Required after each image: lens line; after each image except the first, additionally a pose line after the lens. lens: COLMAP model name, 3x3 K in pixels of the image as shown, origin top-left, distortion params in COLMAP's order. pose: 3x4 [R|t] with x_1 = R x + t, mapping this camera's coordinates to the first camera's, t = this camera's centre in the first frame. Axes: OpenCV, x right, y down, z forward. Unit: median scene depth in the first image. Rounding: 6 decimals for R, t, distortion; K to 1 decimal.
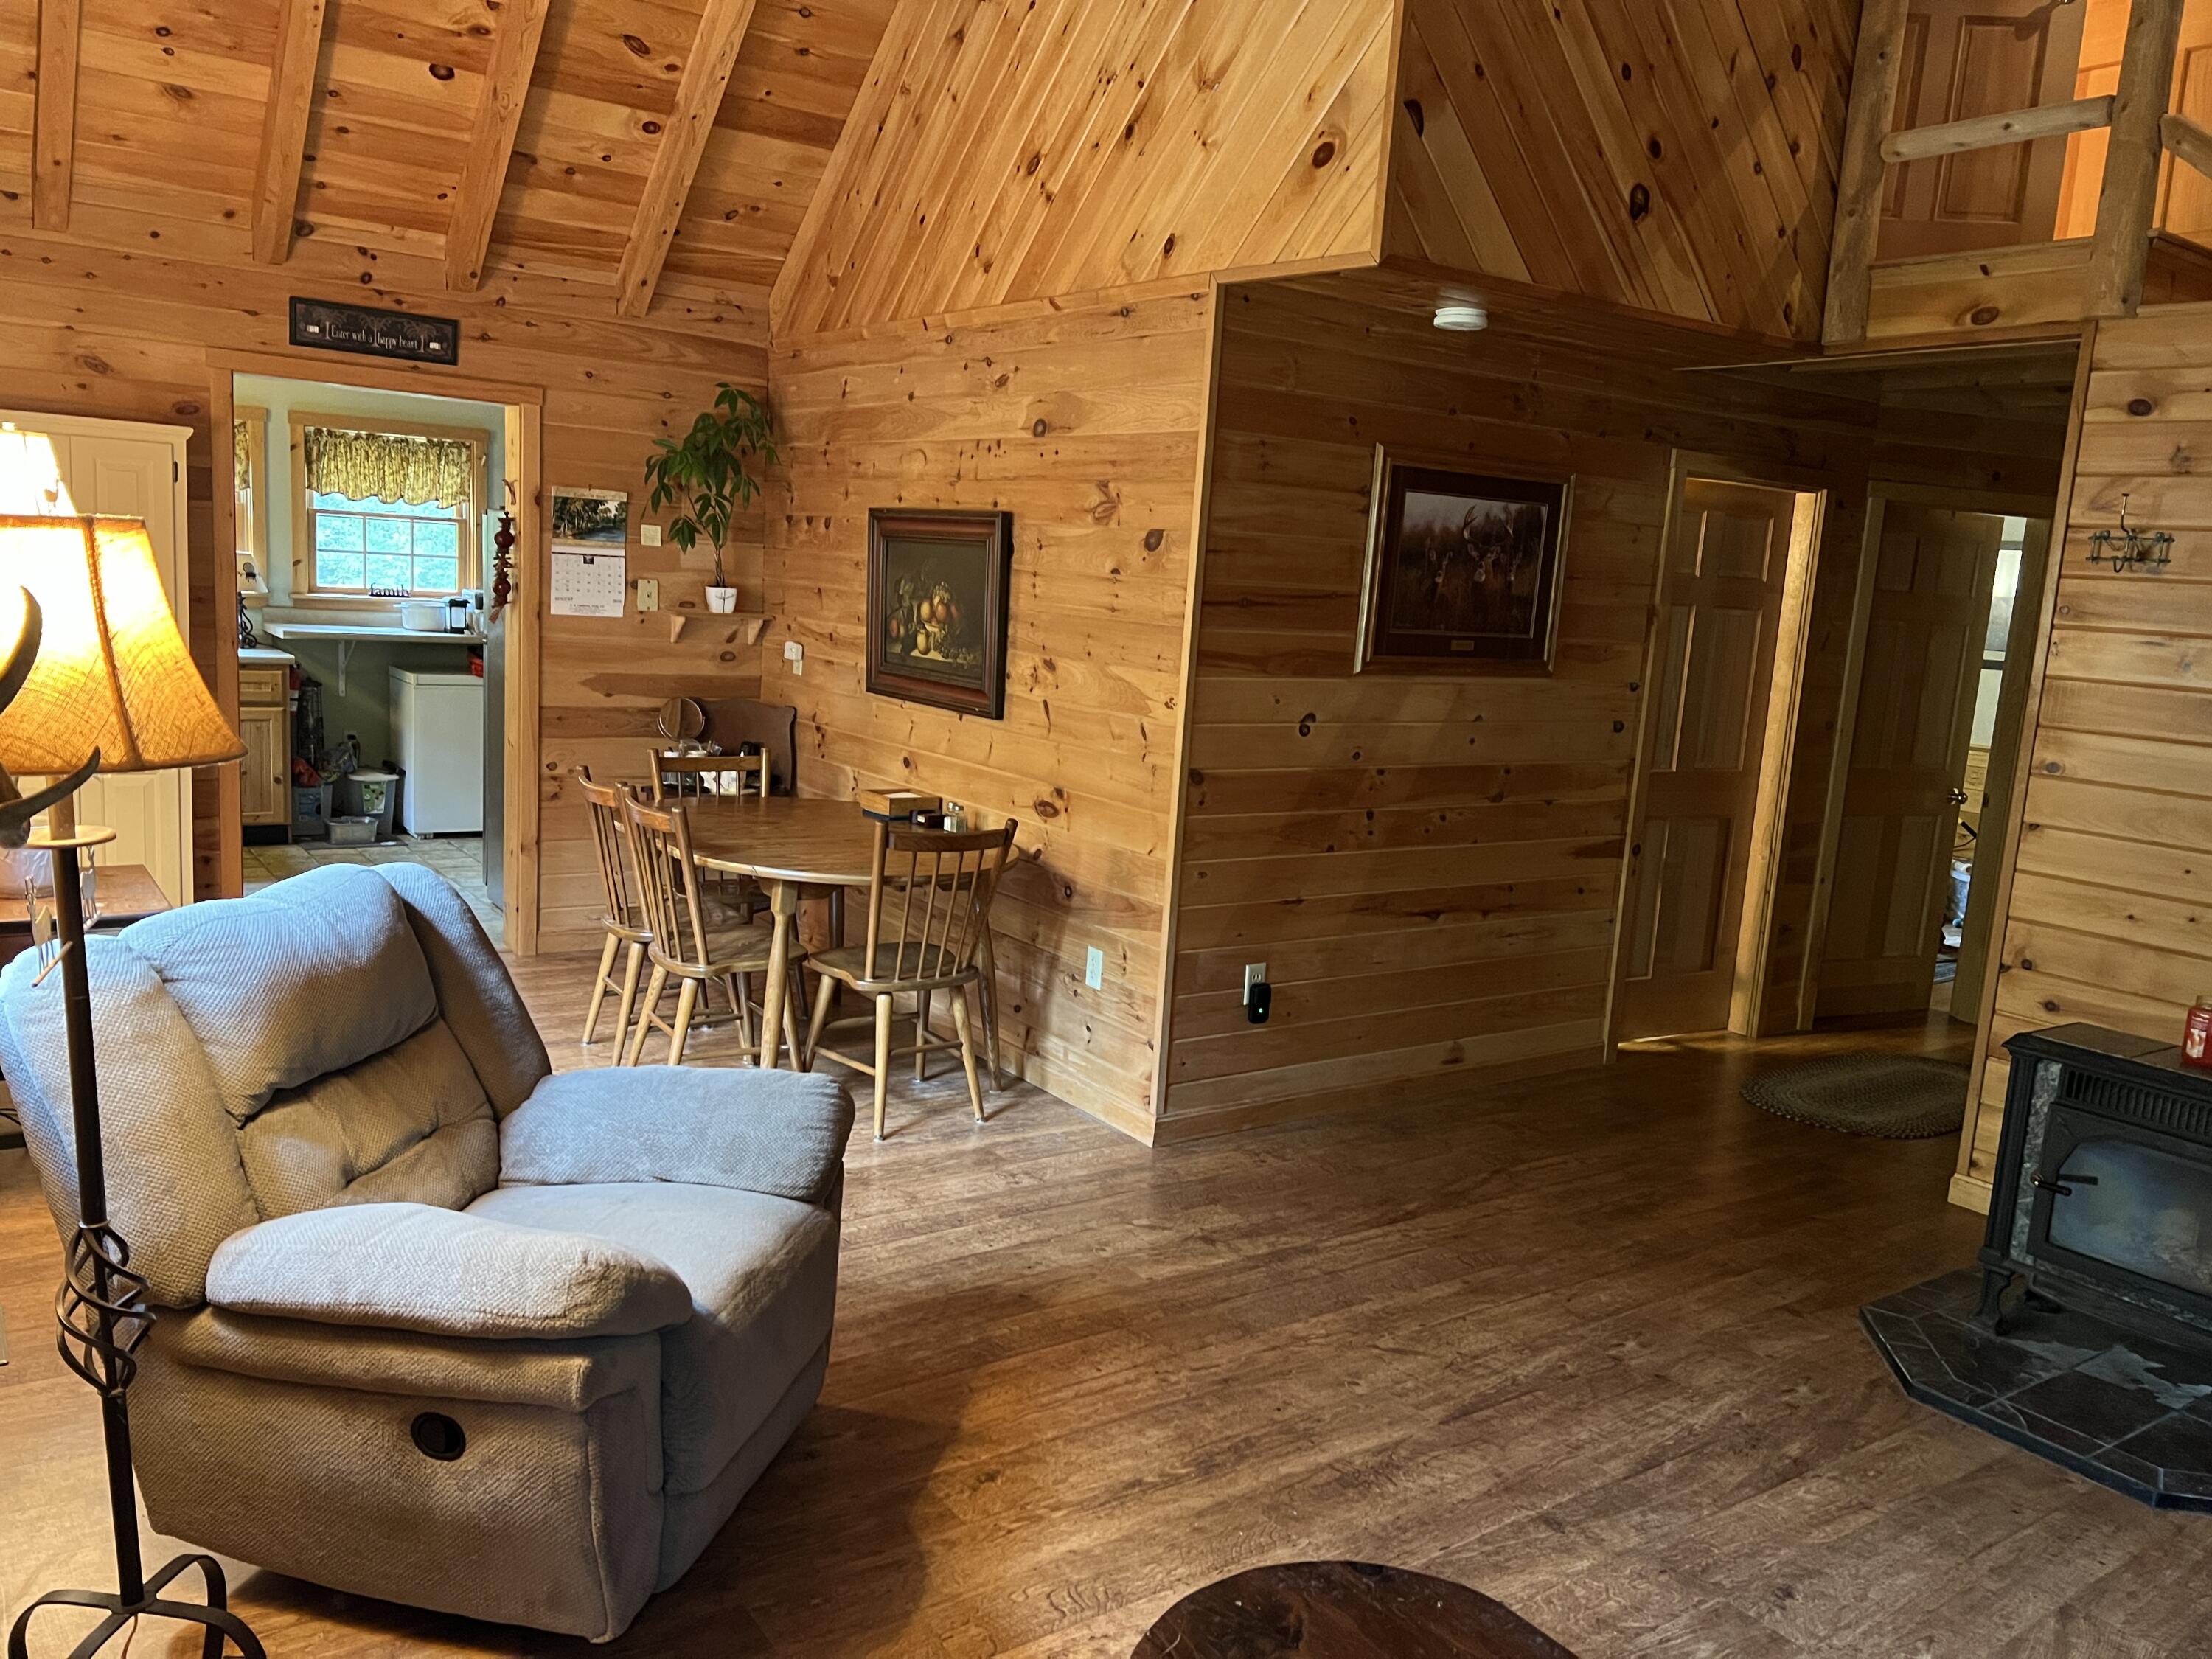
lens RADIAL K [[1658.8, 0, 1108.9], [0, 1658.8, 834.0], [0, 0, 1]] dist [0.062451, -0.074283]
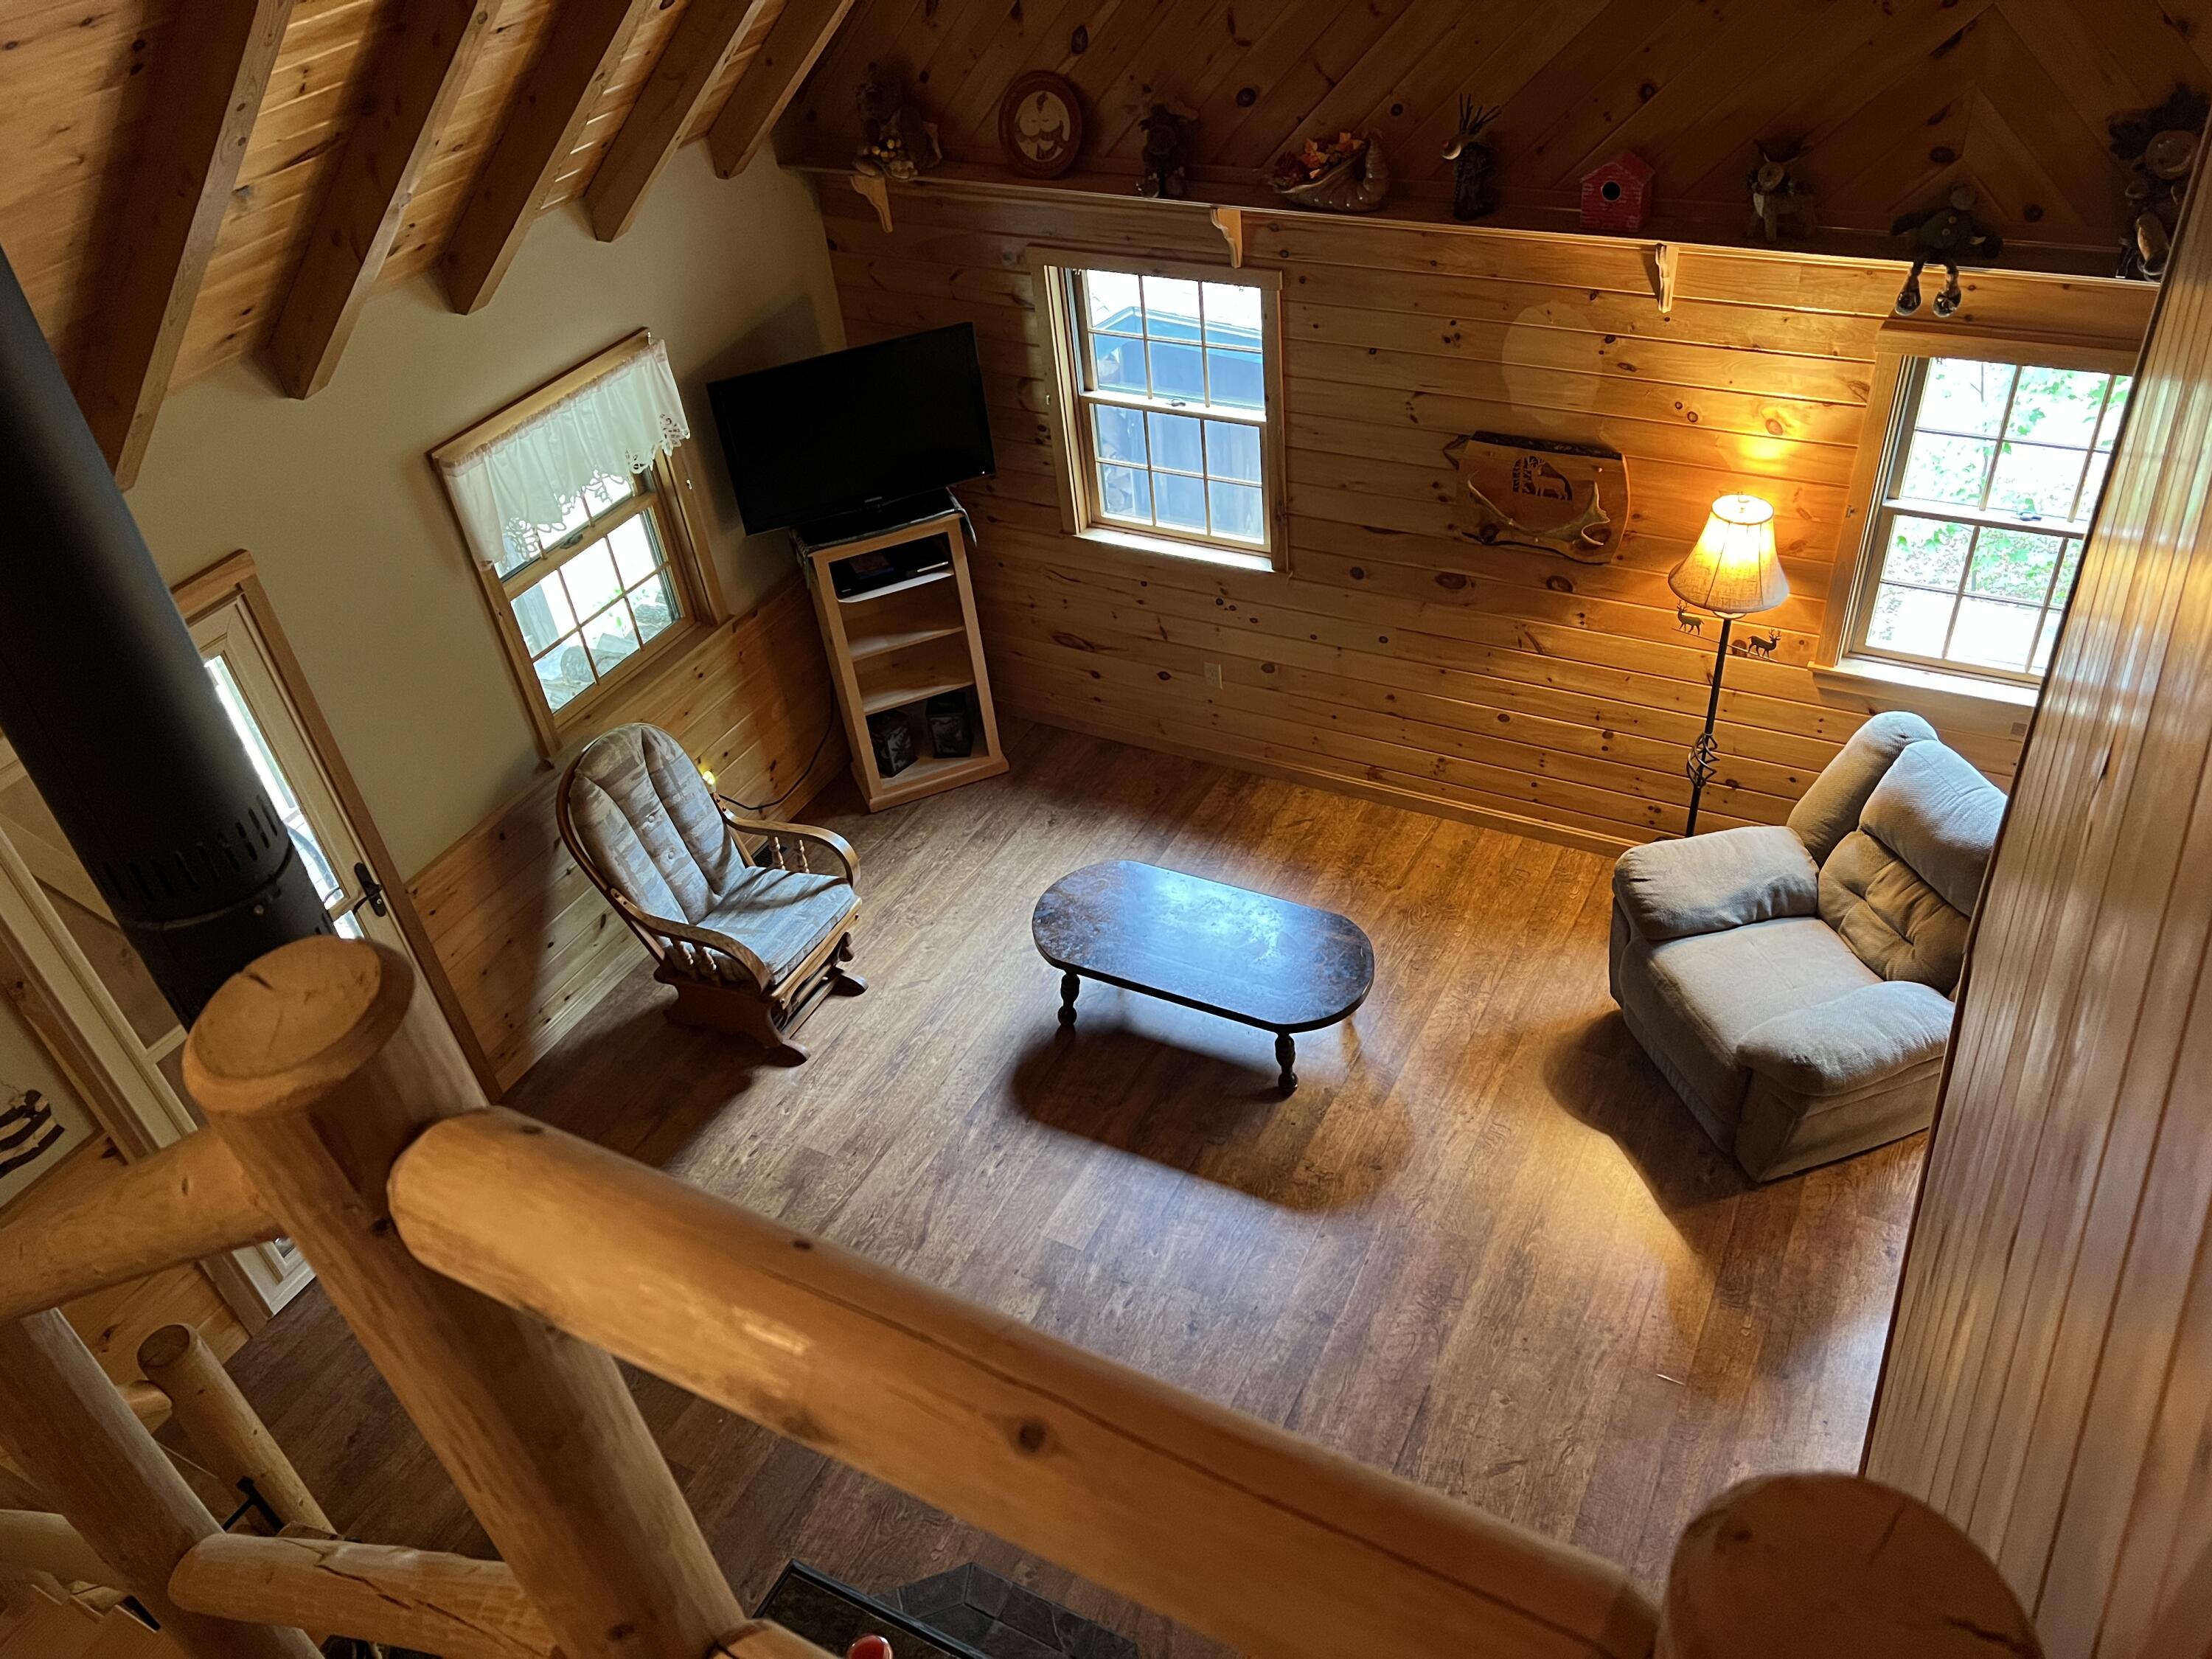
lens RADIAL K [[1658.8, 0, 1121.8], [0, 1658.8, 835.5], [0, 0, 1]] dist [0.062451, -0.074283]
pose [[-0.892999, 0.290917, -0.343395, 0.548762], [-0.042533, 0.705034, 0.707897, -0.677911], [0.448044, 0.646757, -0.617221, 1.024075]]
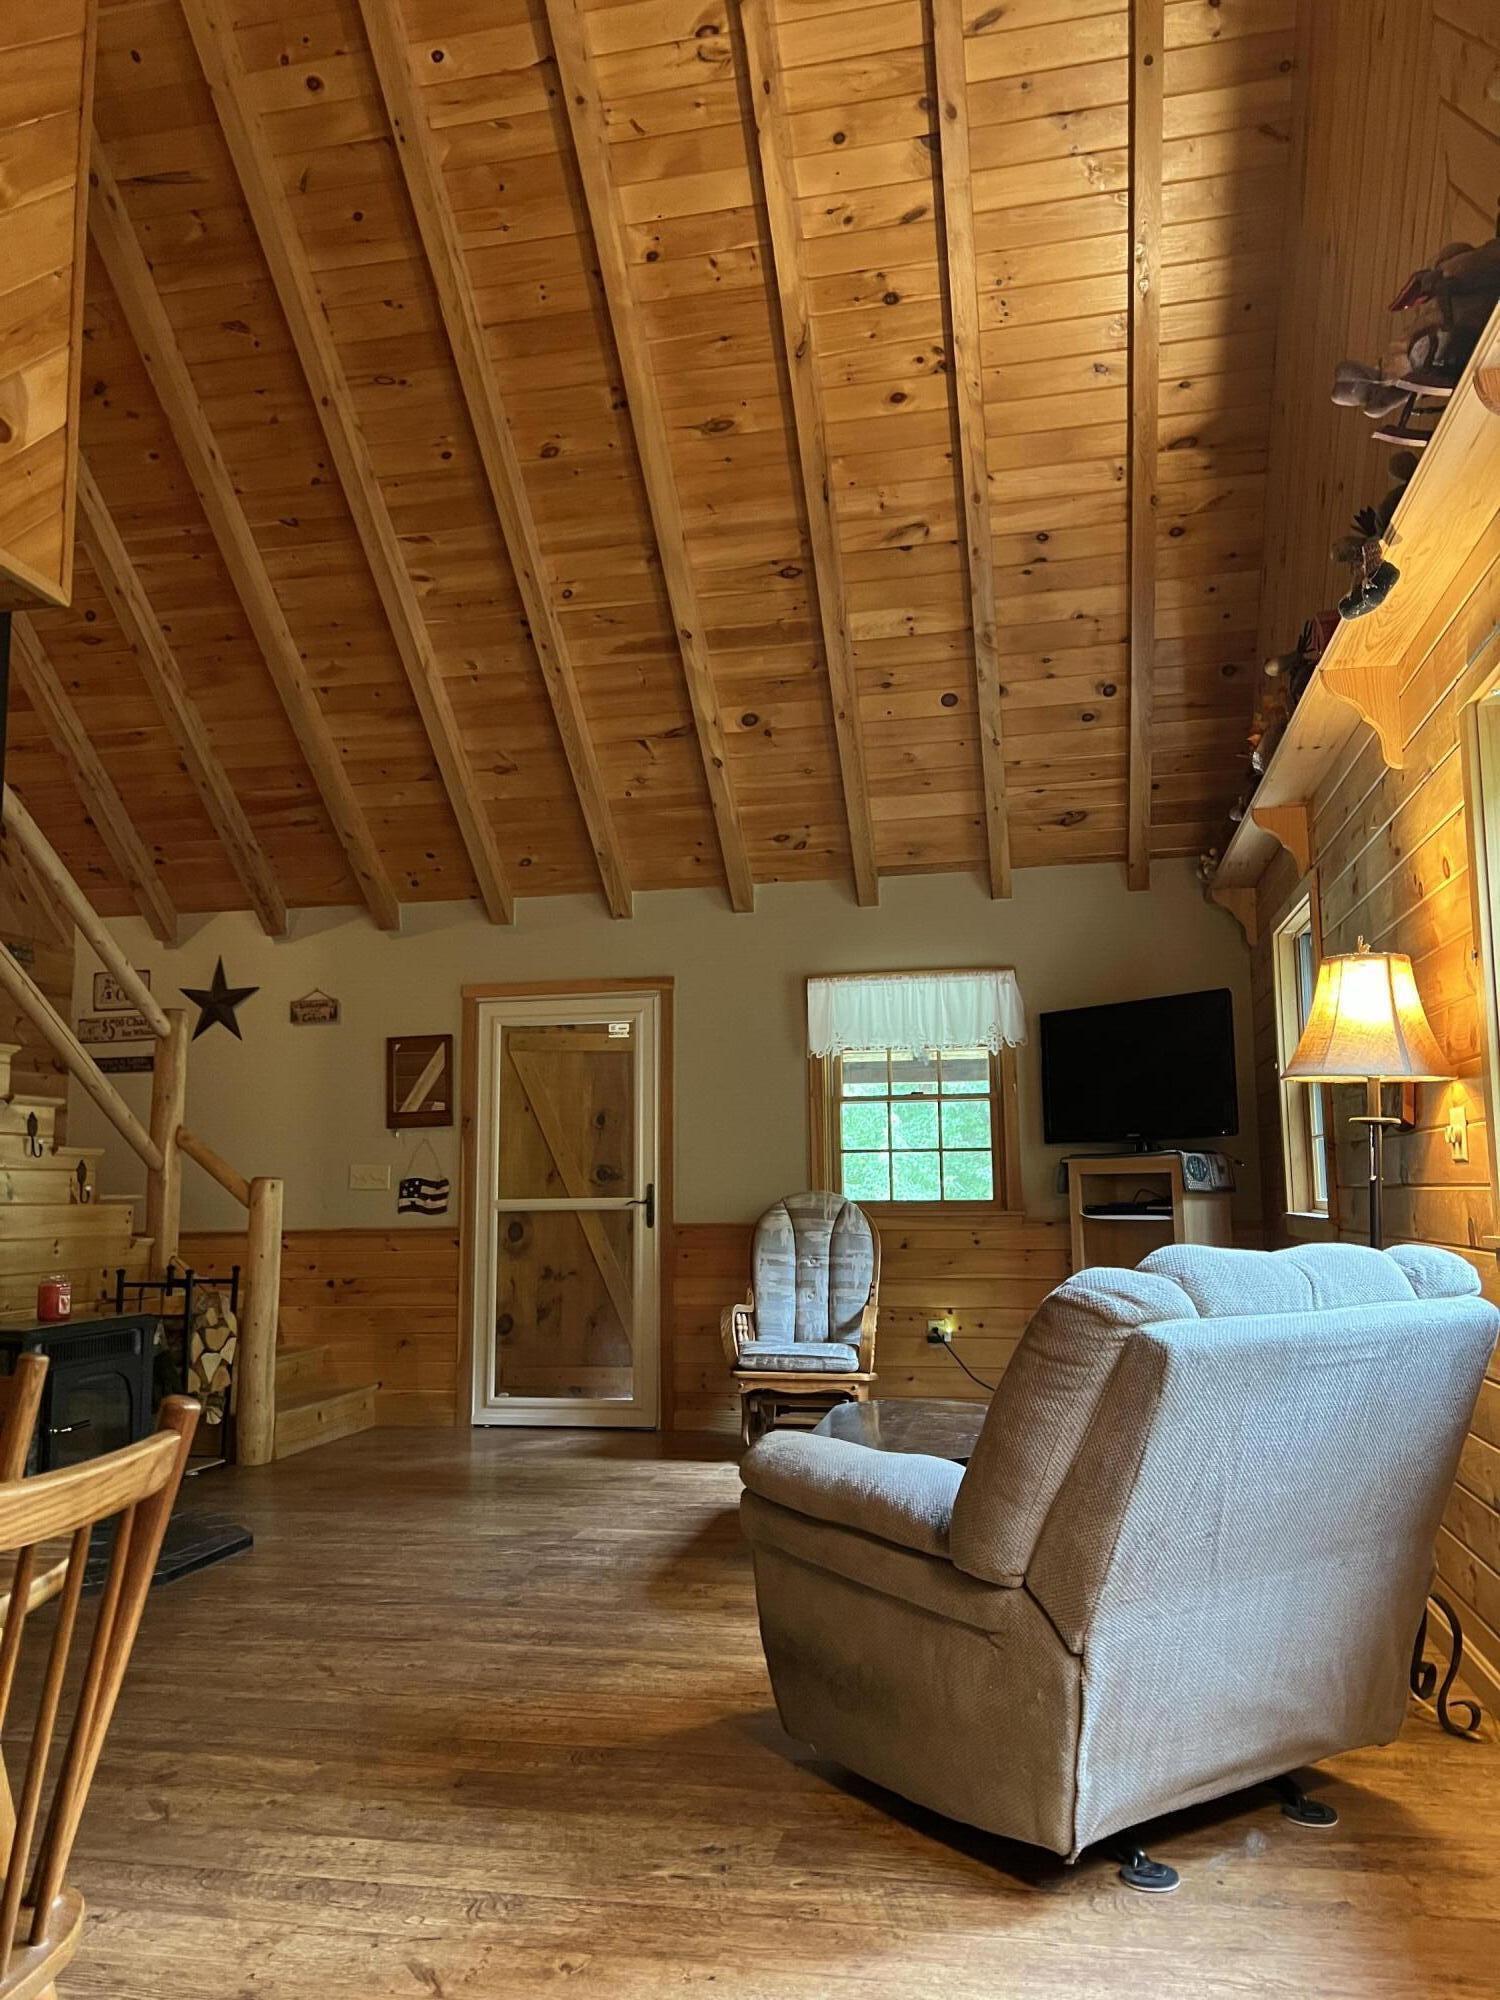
lens RADIAL K [[1499.9, 0, 743.2], [0, 1499.9, 1018.8], [0, 0, 1]] dist [0.062451, -0.074283]
pose [[-0.676862, 0.027396, 0.735600, -0.575887], [0.086224, 0.995379, 0.042269, -0.101243], [-0.731043, 0.092037, -0.676096, 1.097939]]
